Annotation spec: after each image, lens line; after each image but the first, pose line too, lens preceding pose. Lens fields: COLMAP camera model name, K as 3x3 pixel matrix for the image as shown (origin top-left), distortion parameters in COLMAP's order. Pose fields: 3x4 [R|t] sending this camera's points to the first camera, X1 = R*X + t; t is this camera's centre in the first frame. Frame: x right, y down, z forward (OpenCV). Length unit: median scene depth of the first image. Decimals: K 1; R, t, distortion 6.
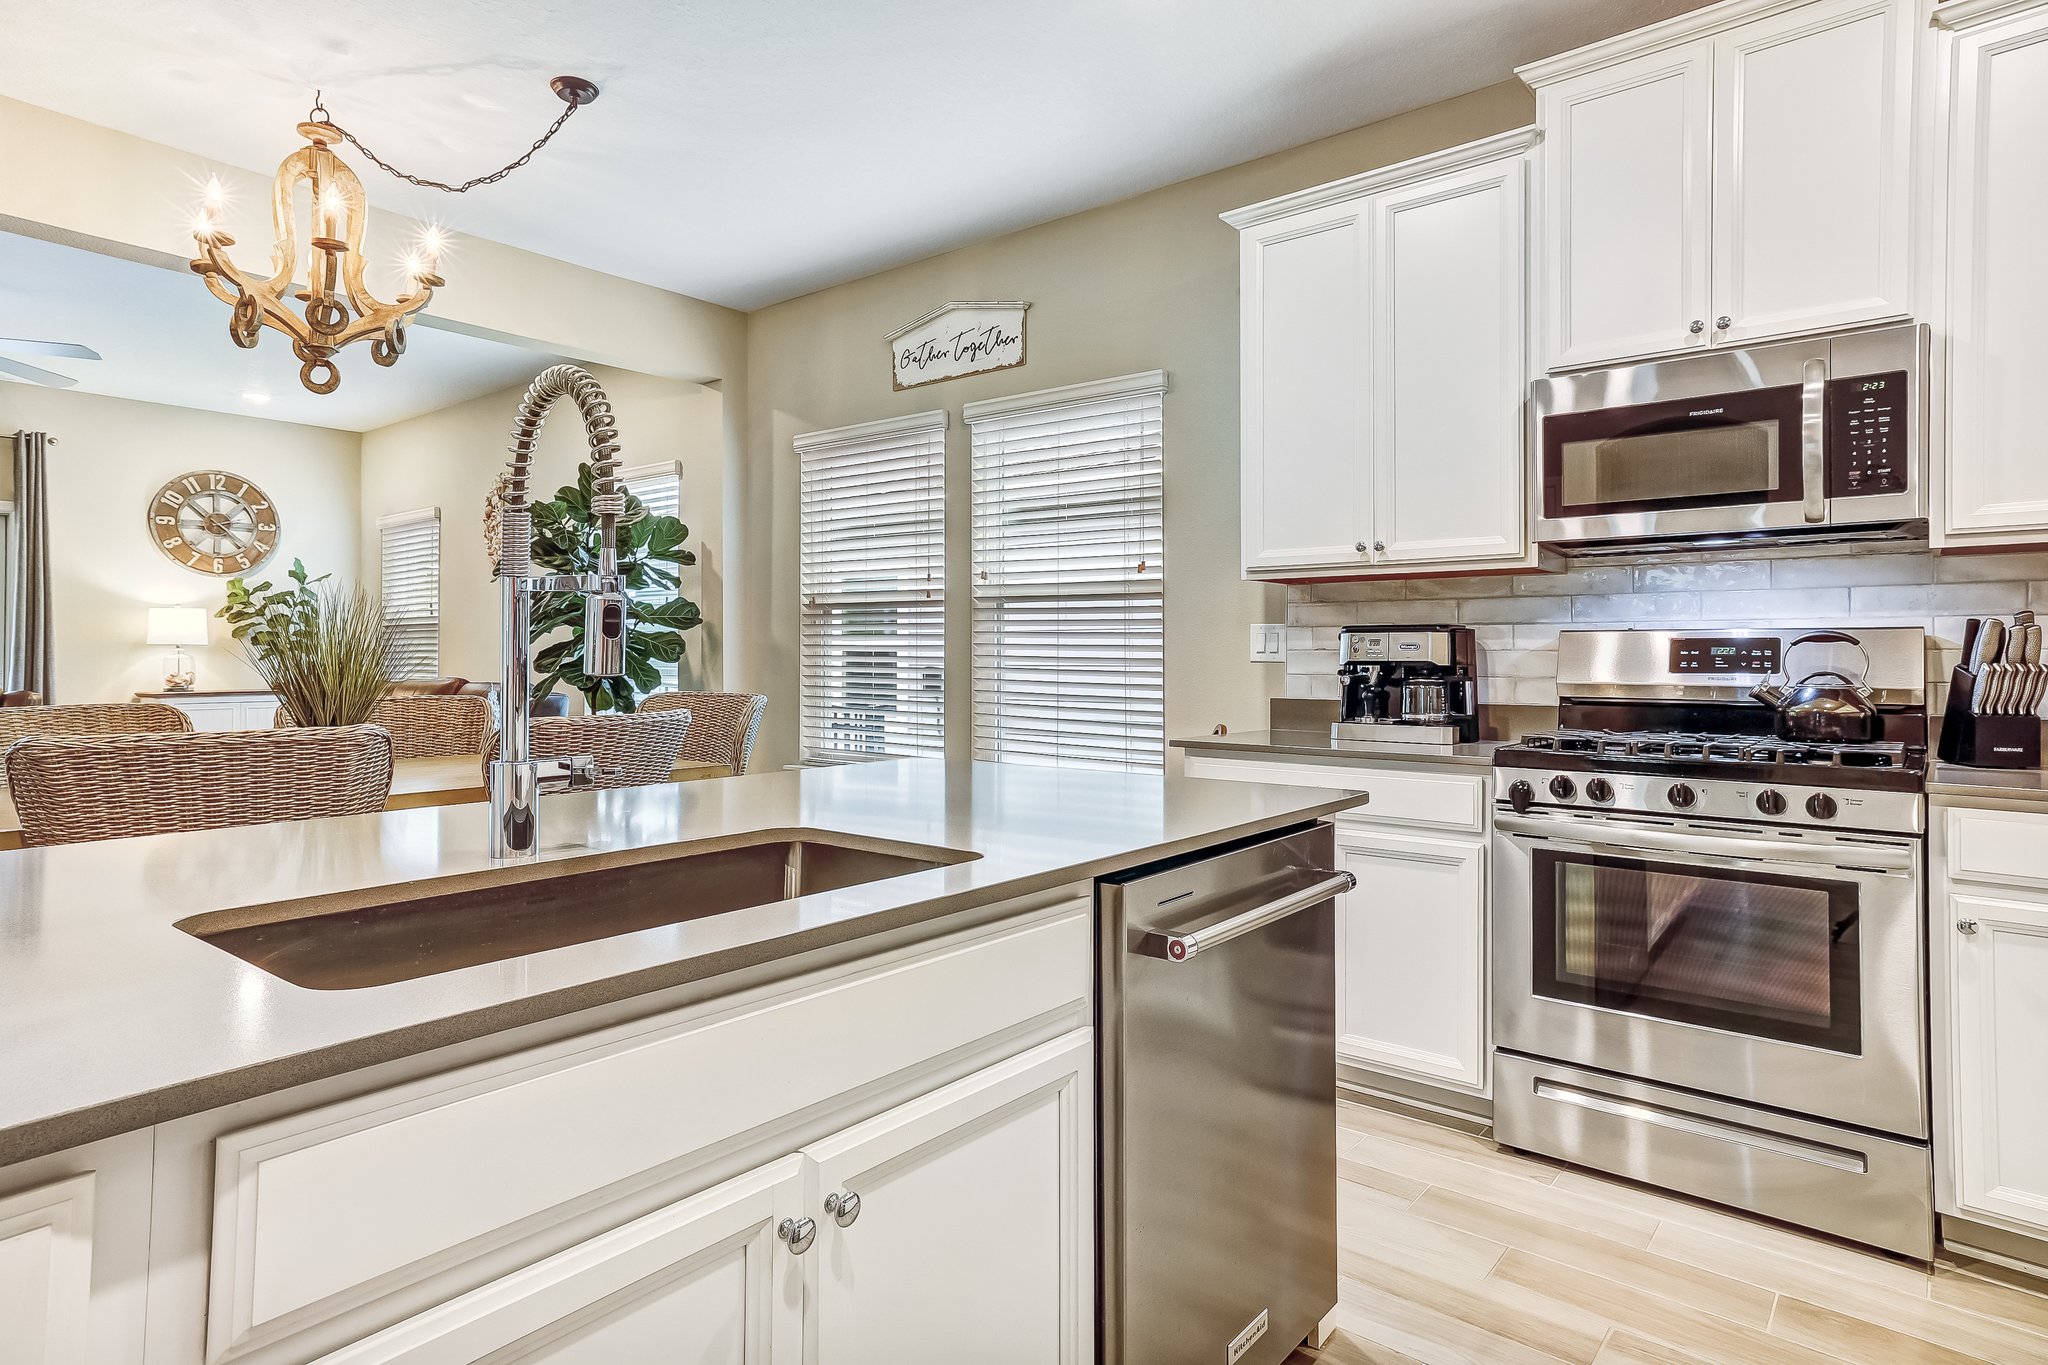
lens RADIAL K [[1145.2, 0, 1017.0], [0, 1145.2, 642.6], [0, 0, 1]] dist [0.003867, 0.017892]
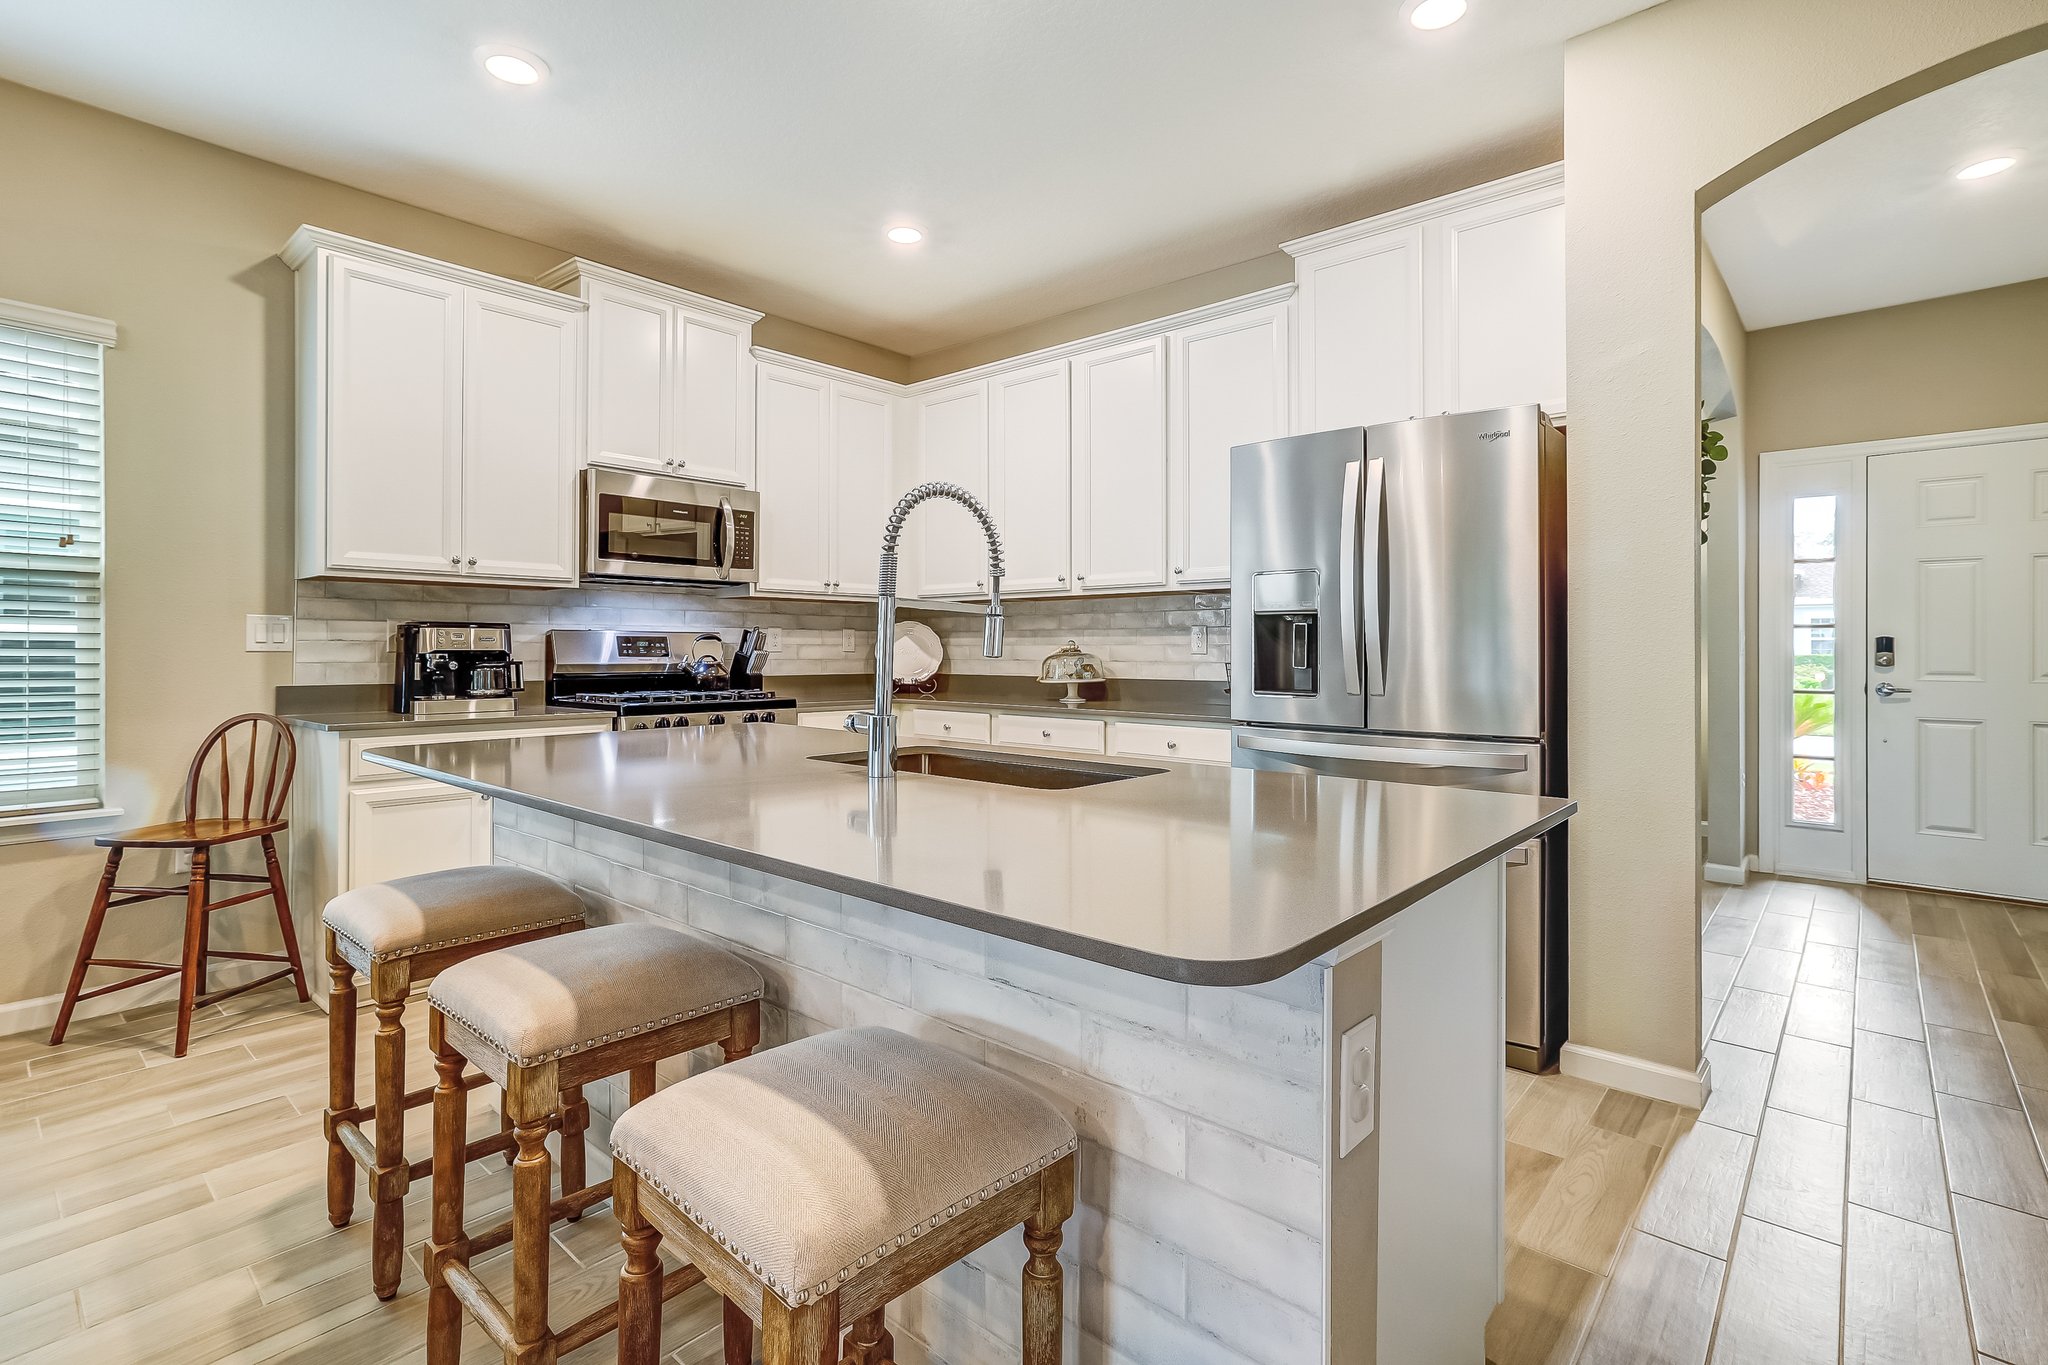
lens RADIAL K [[990.2, 0, 1022.6], [0, 990.2, 648.2], [0, 0, 1]] dist [-0.005410, 0.010943]
pose [[0.031519, 0.000525, 0.999503, -0.676355], [-0.013400, 0.999910, -0.000103, 0.004873], [-0.999413, -0.013390, 0.031523, 0.295741]]
